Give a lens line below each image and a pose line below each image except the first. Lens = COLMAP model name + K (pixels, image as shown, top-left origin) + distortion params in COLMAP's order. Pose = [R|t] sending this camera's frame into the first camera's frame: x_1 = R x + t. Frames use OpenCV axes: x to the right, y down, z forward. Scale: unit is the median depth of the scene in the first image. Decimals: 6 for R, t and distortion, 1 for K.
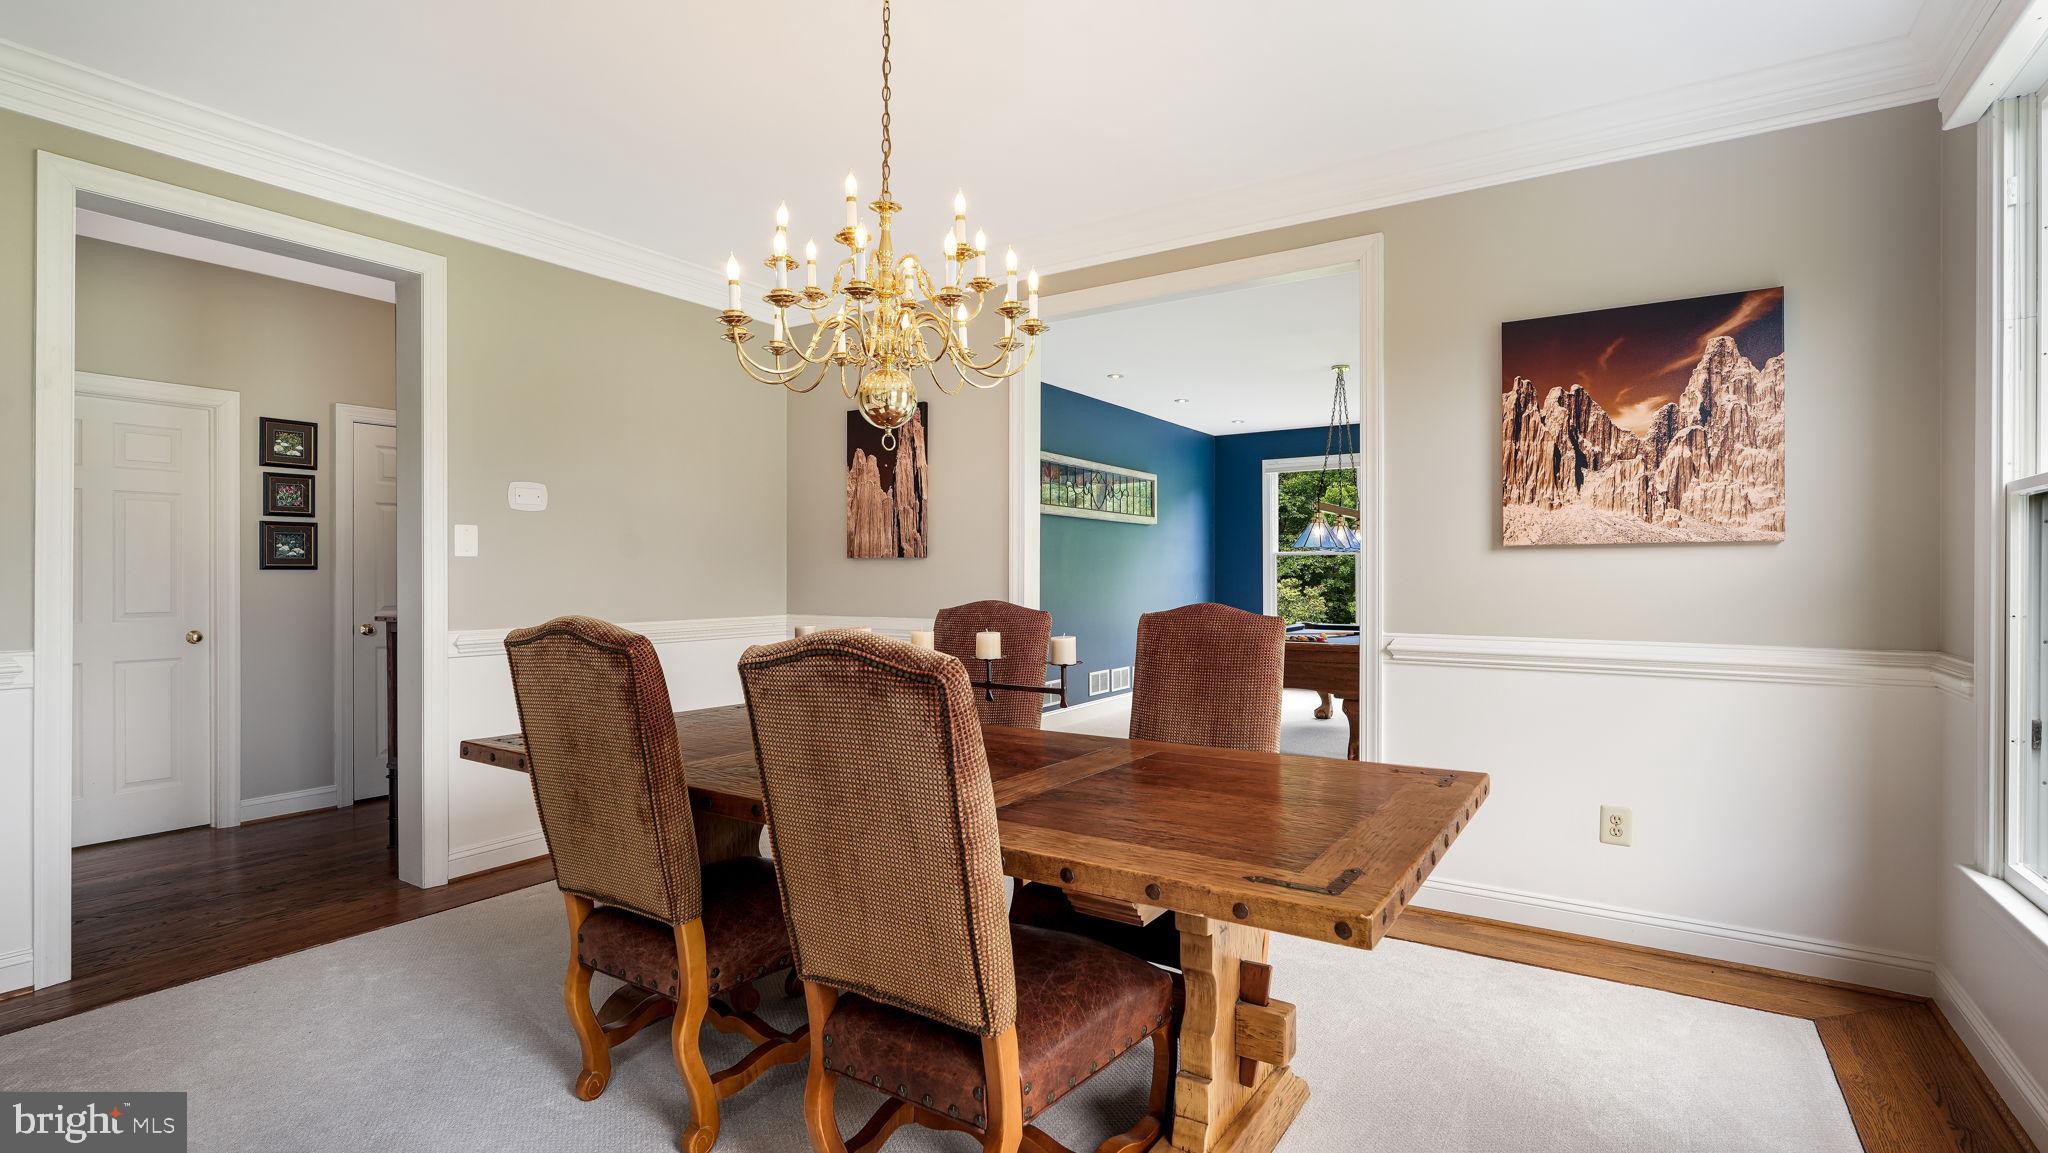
lens RADIAL K [[967.2, 0, 1023.4], [0, 967.2, 578.6], [0, 0, 1]] dist [-0.002917, -0.000337]
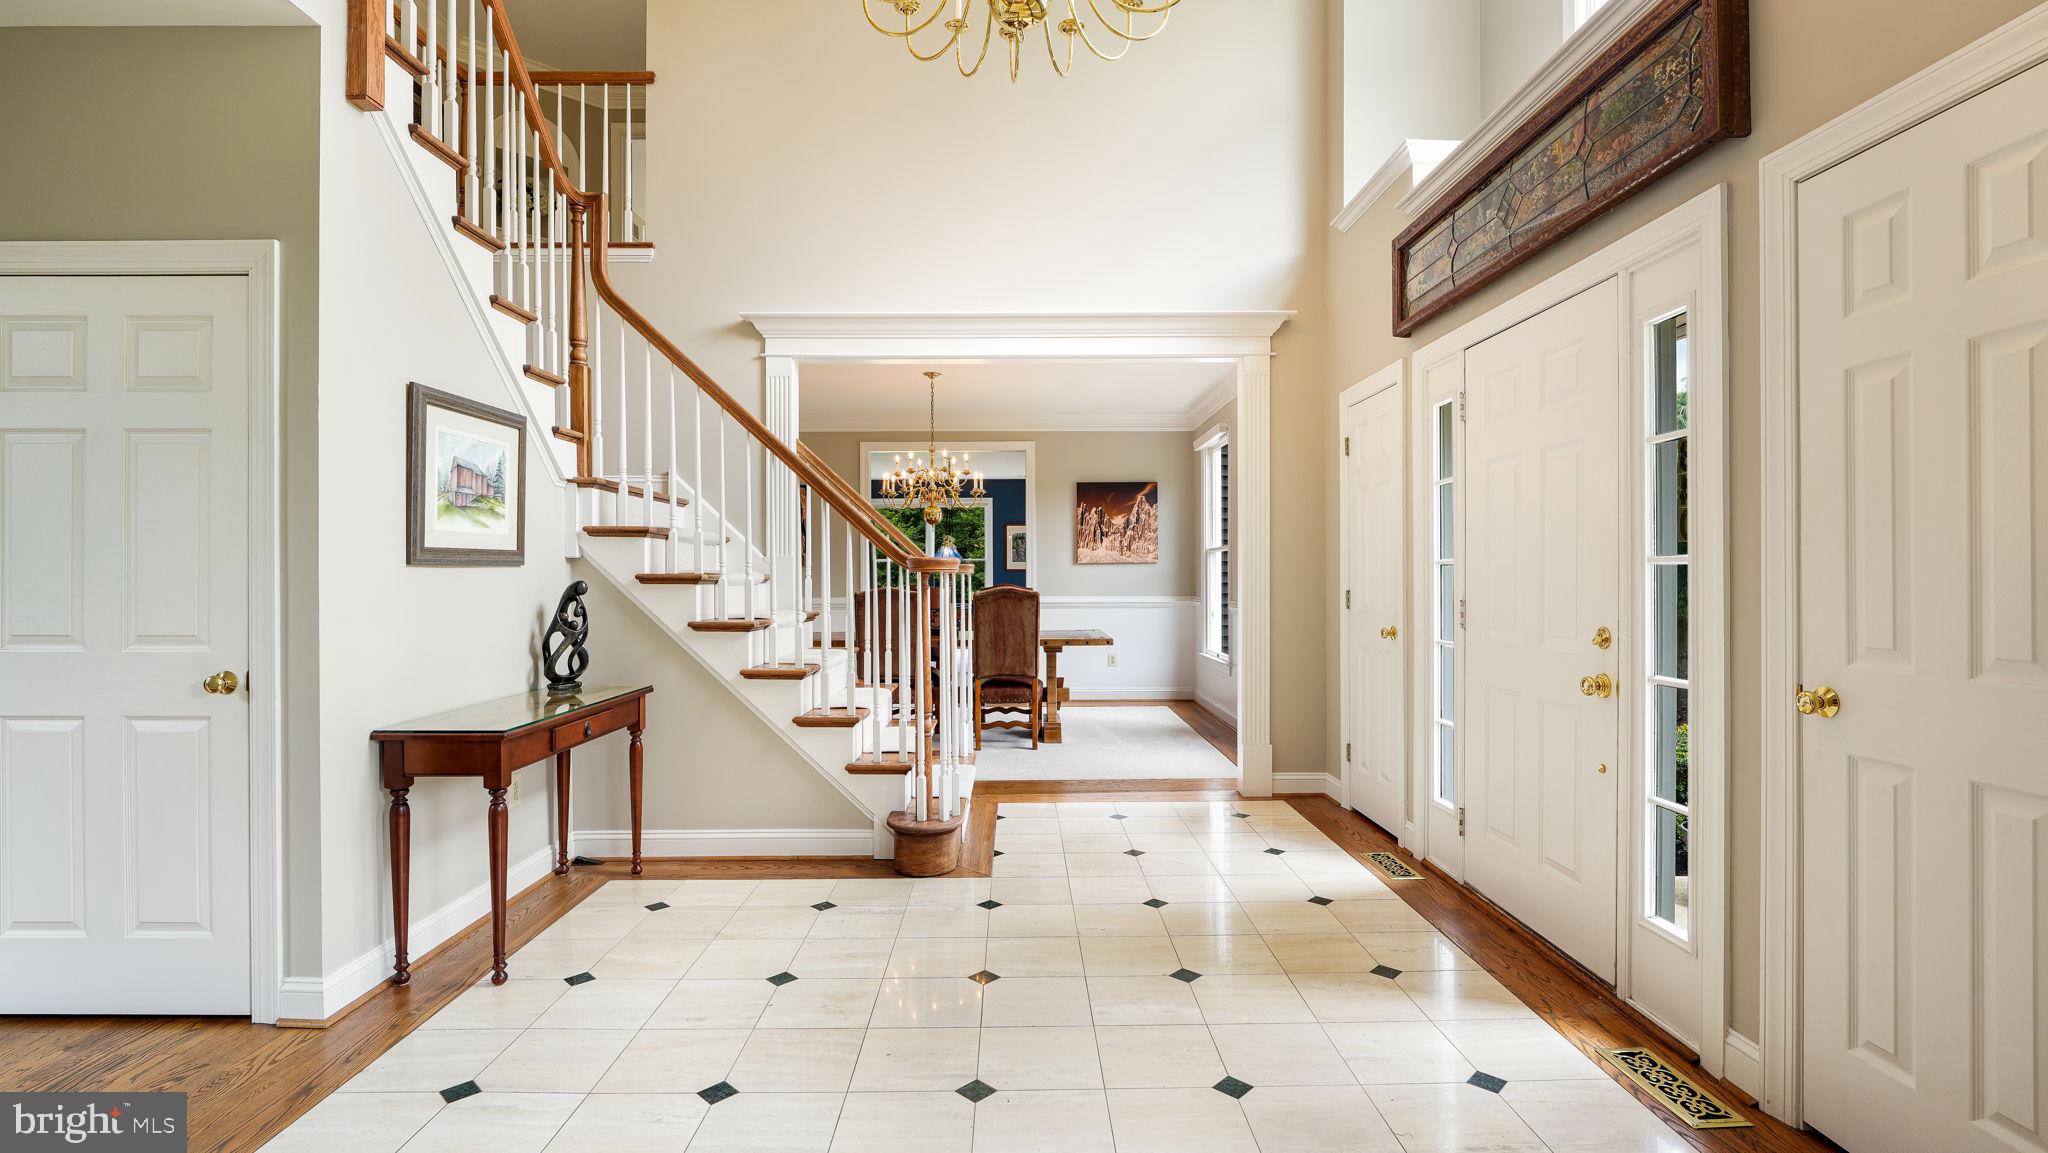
lens RADIAL K [[927.1, 0, 1024.9], [0, 927.1, 573.6], [0, 0, 1]] dist [-0.015777, -0.000151]
pose [[0.834261, -0.003355, 0.551360, -1.161561], [0.006350, 0.999974, -0.003522, 0.004605], [-0.551334, 0.006439, 0.834260, -1.200644]]
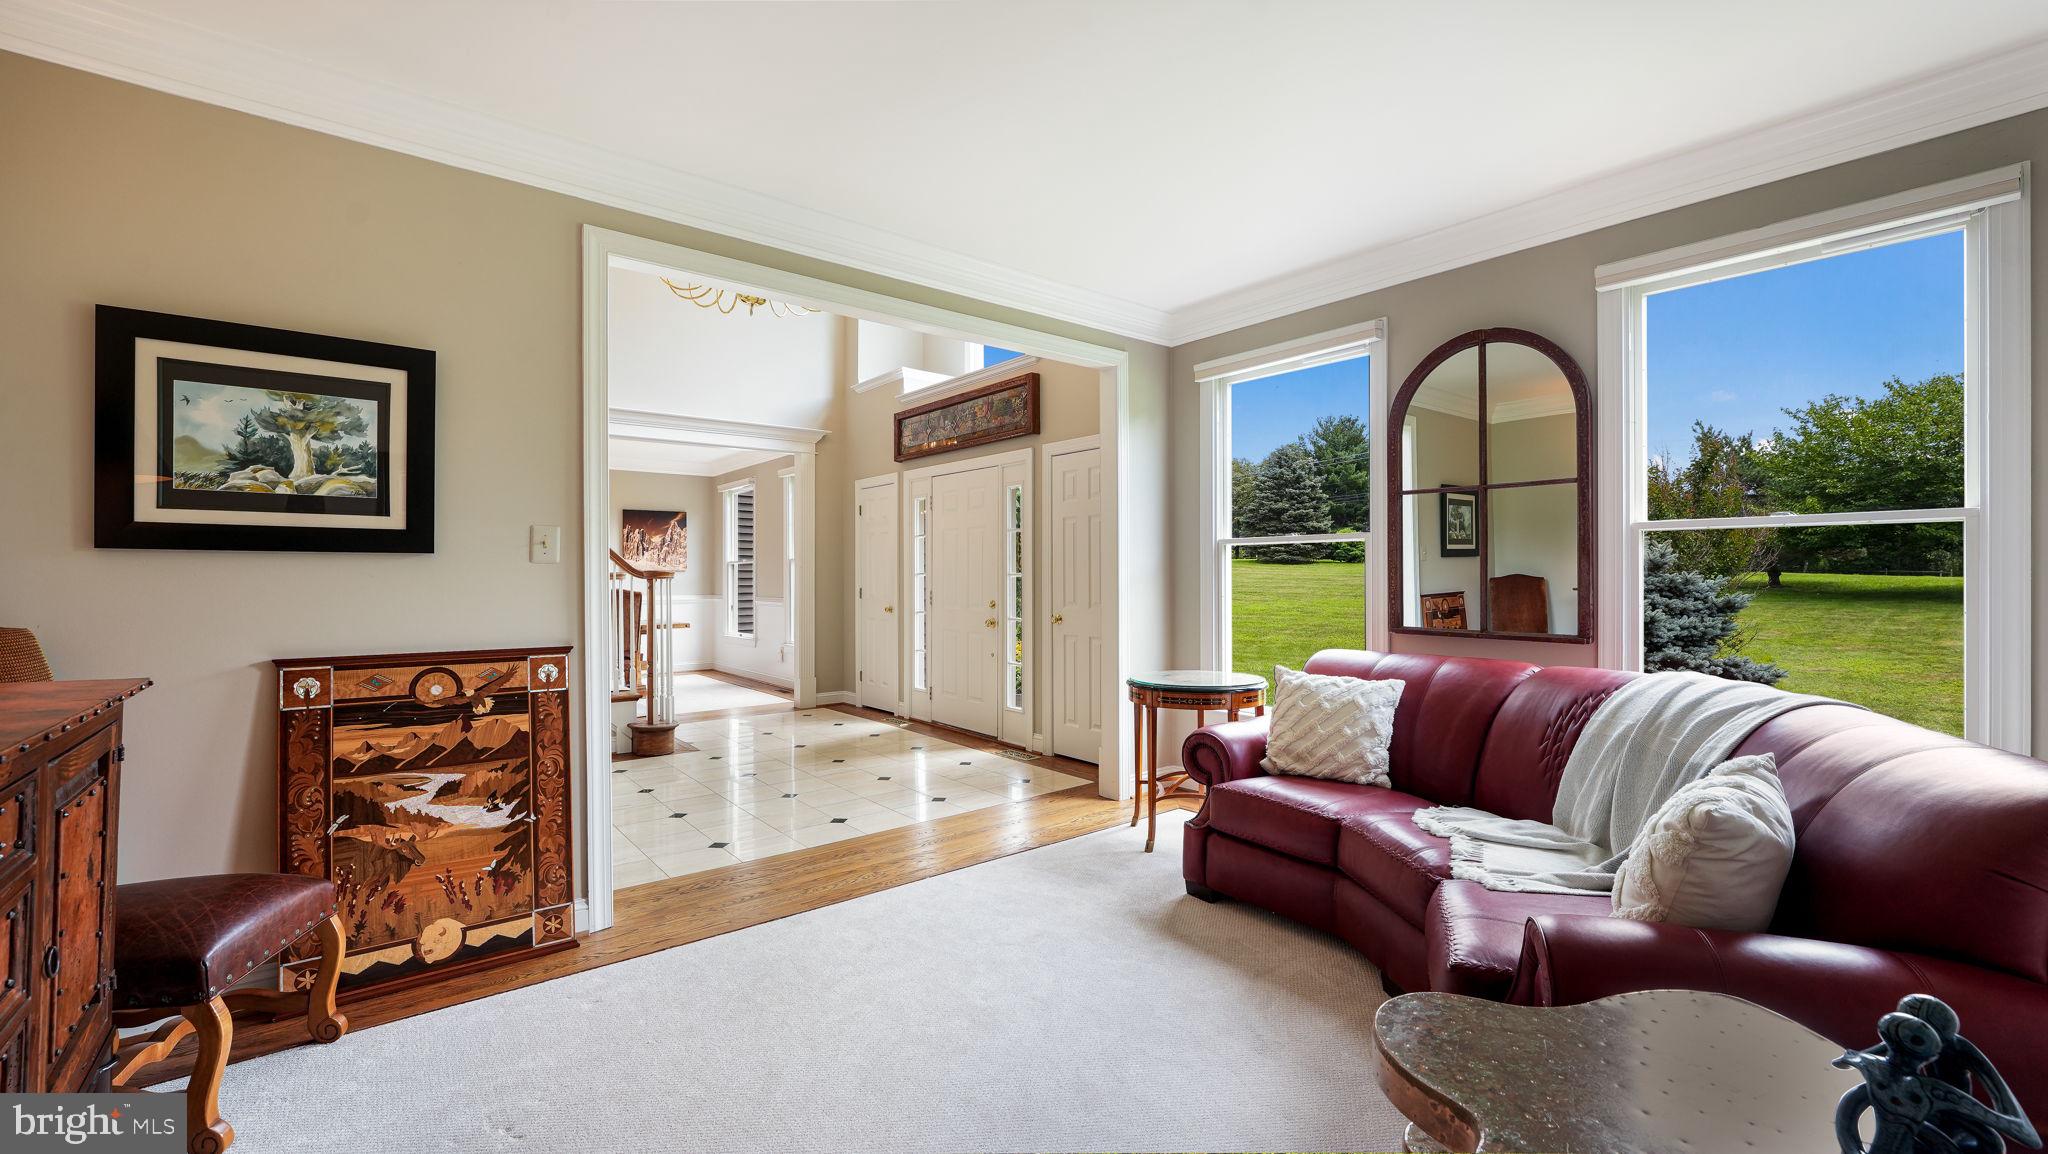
lens RADIAL K [[829.8, 0, 1030.3], [0, 829.8, 577.2], [0, 0, 1]] dist [-0.021041, -0.000403]
pose [[0.299066, -0.001479, 0.954231, -2.132984], [0.005839, 0.999983, -0.000280, -0.000288], [-0.954214, 0.005655, 0.299070, -1.470965]]
